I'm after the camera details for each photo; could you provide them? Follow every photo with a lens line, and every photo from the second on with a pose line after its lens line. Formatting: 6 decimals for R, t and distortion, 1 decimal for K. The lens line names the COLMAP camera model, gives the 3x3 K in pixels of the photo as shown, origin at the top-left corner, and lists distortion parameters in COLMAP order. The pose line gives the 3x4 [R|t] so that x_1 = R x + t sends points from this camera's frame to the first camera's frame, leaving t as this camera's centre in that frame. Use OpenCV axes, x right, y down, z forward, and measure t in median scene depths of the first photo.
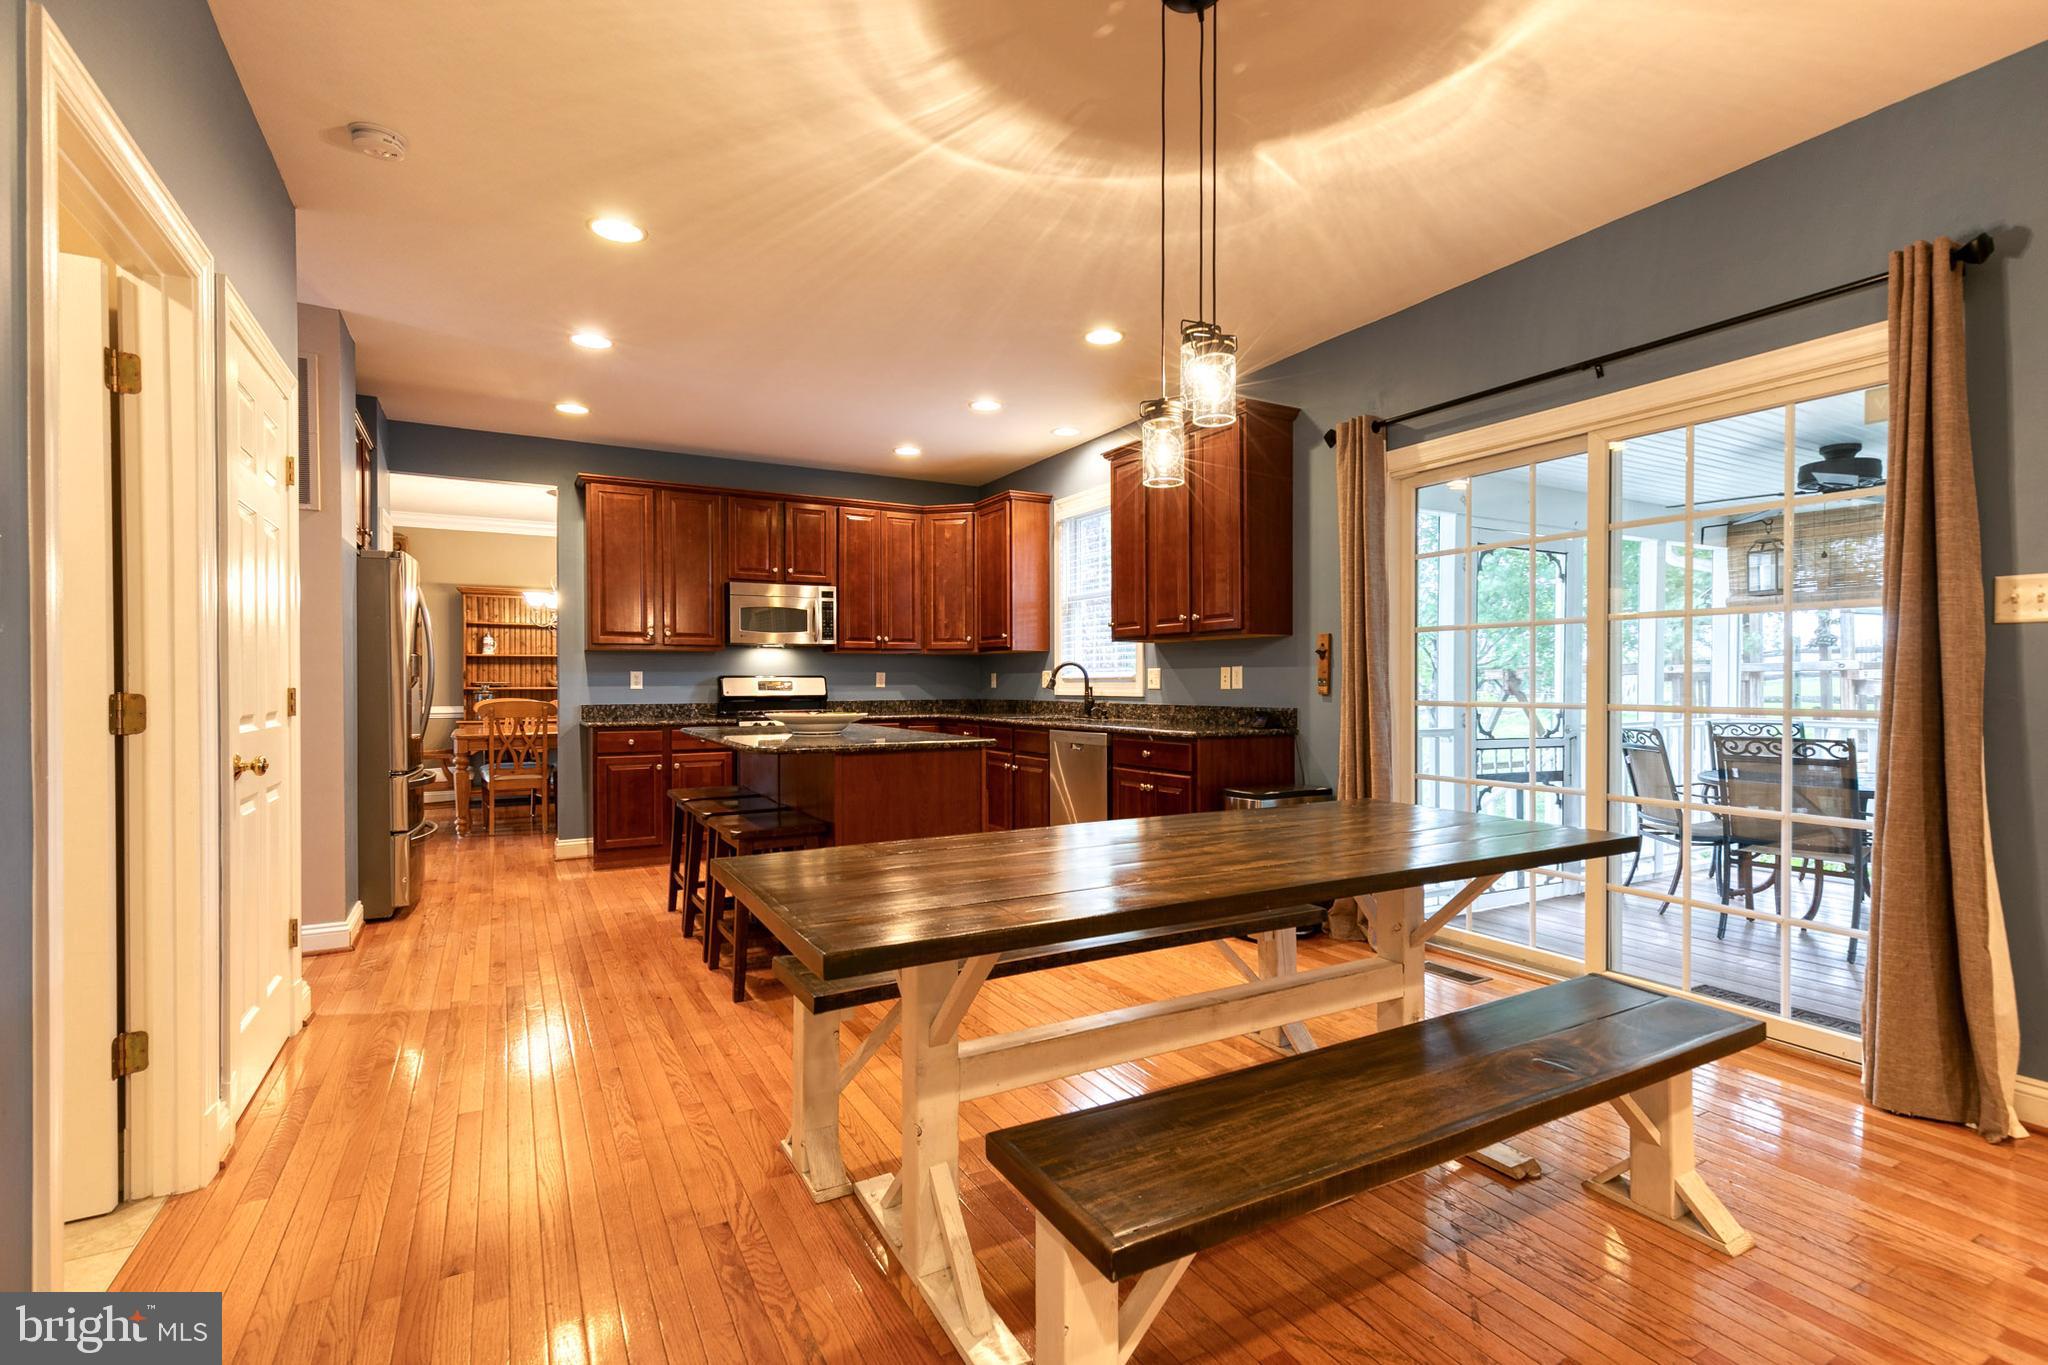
lens RADIAL K [[944.1, 0, 1040.2], [0, 944.1, 686.6], [0, 0, 1]] dist [0.011884, -0.000223]
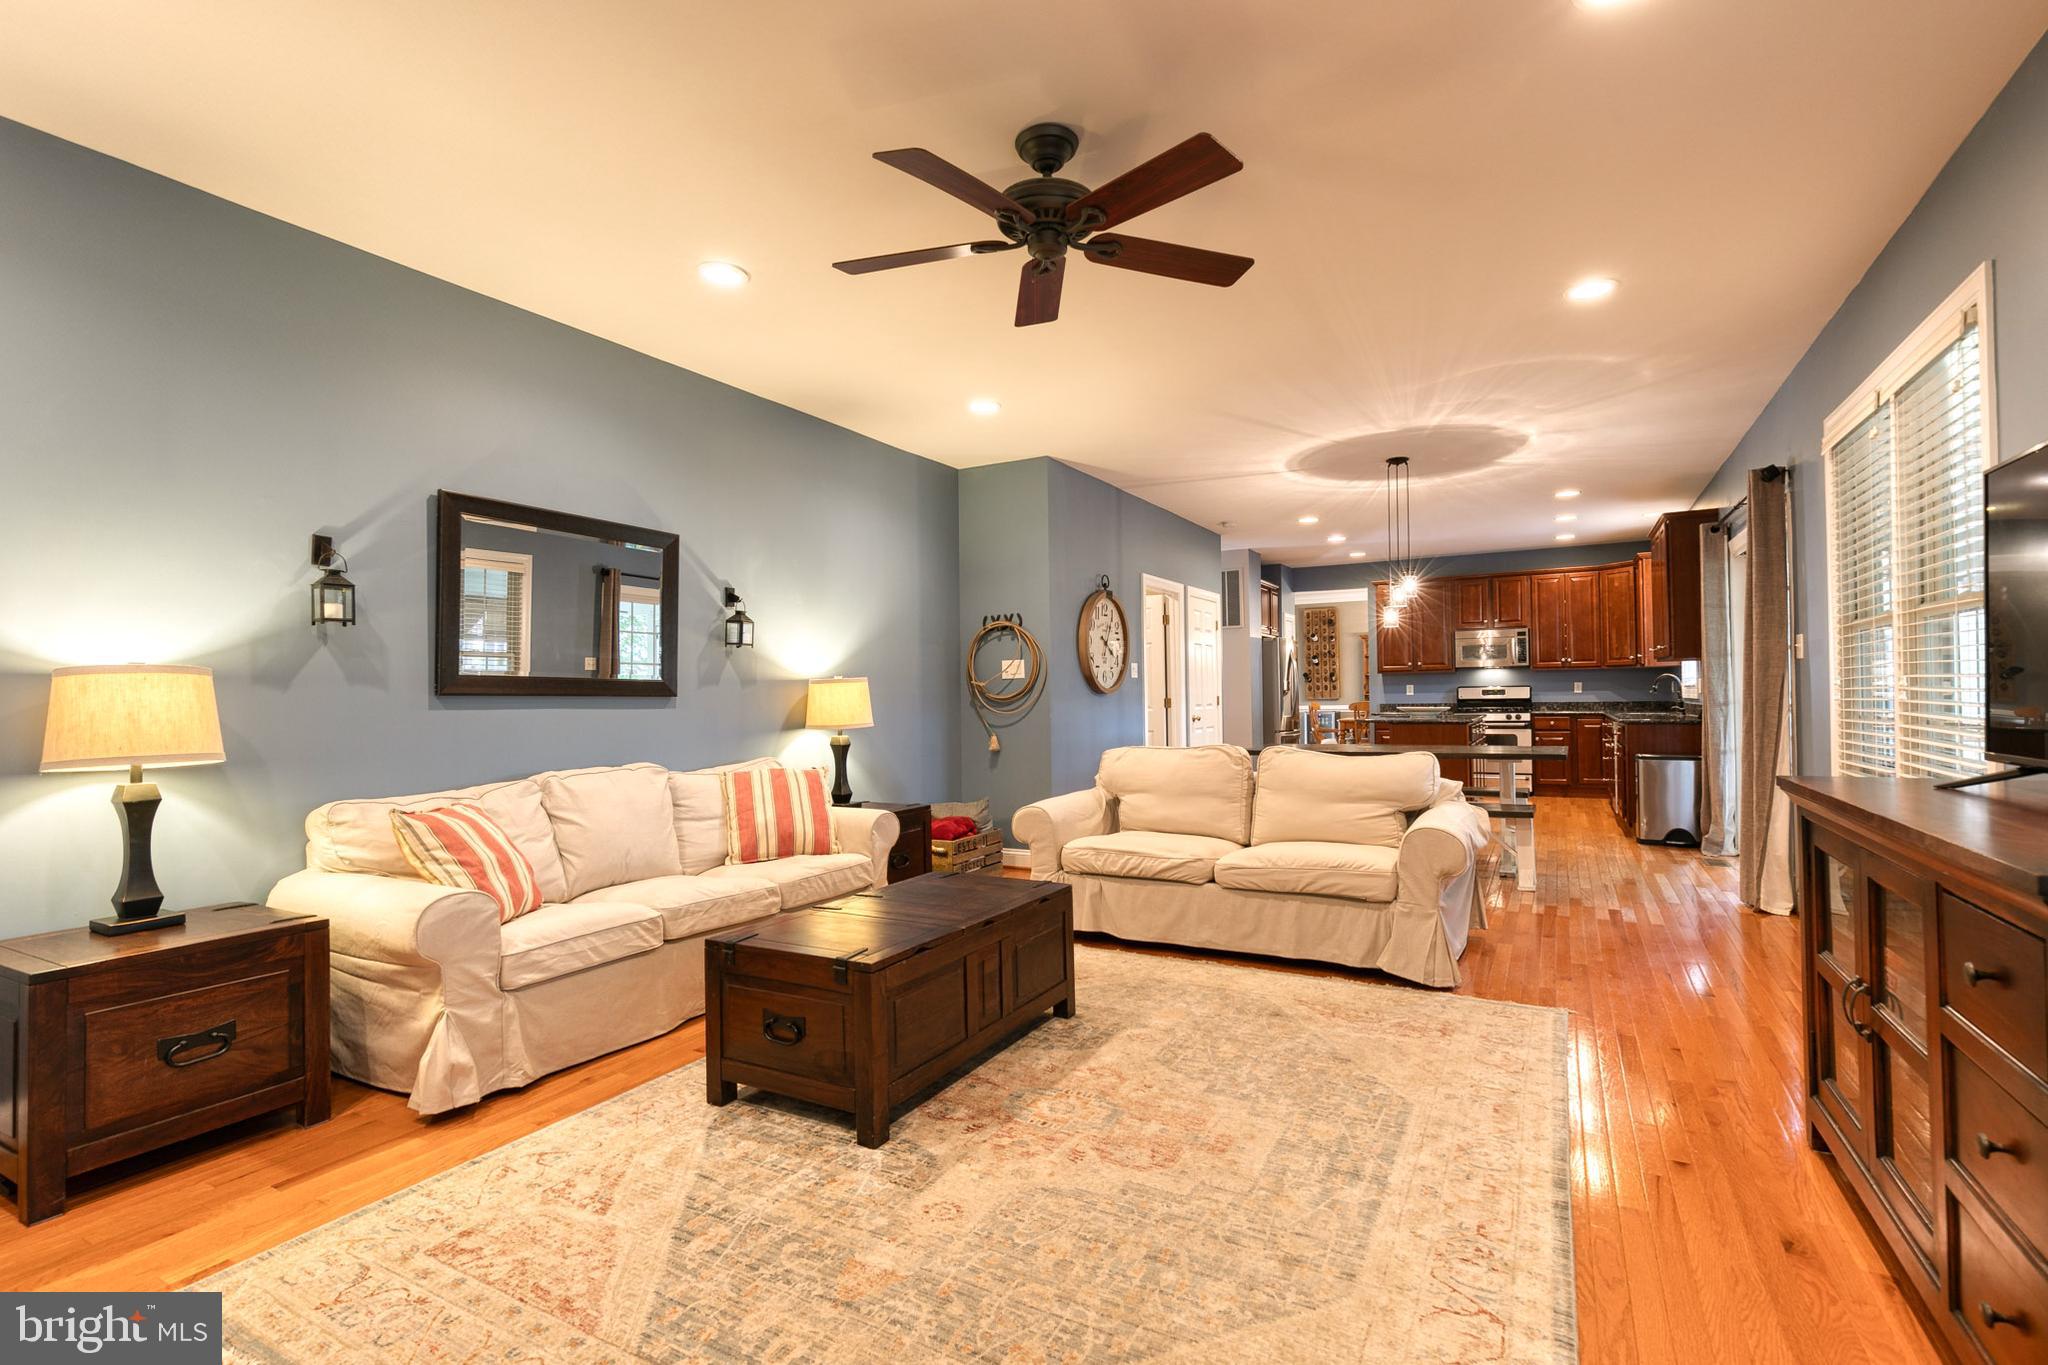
lens RADIAL K [[929.4, 0, 1039.5], [0, 929.4, 685.5], [0, 0, 1]] dist [0.011884, -0.003921]
pose [[0.520900, -0.013635, -0.853509, 0.716388], [0.008705, 0.999905, -0.010661, -0.002702], [0.853573, -0.001876, 0.520970, -0.513725]]
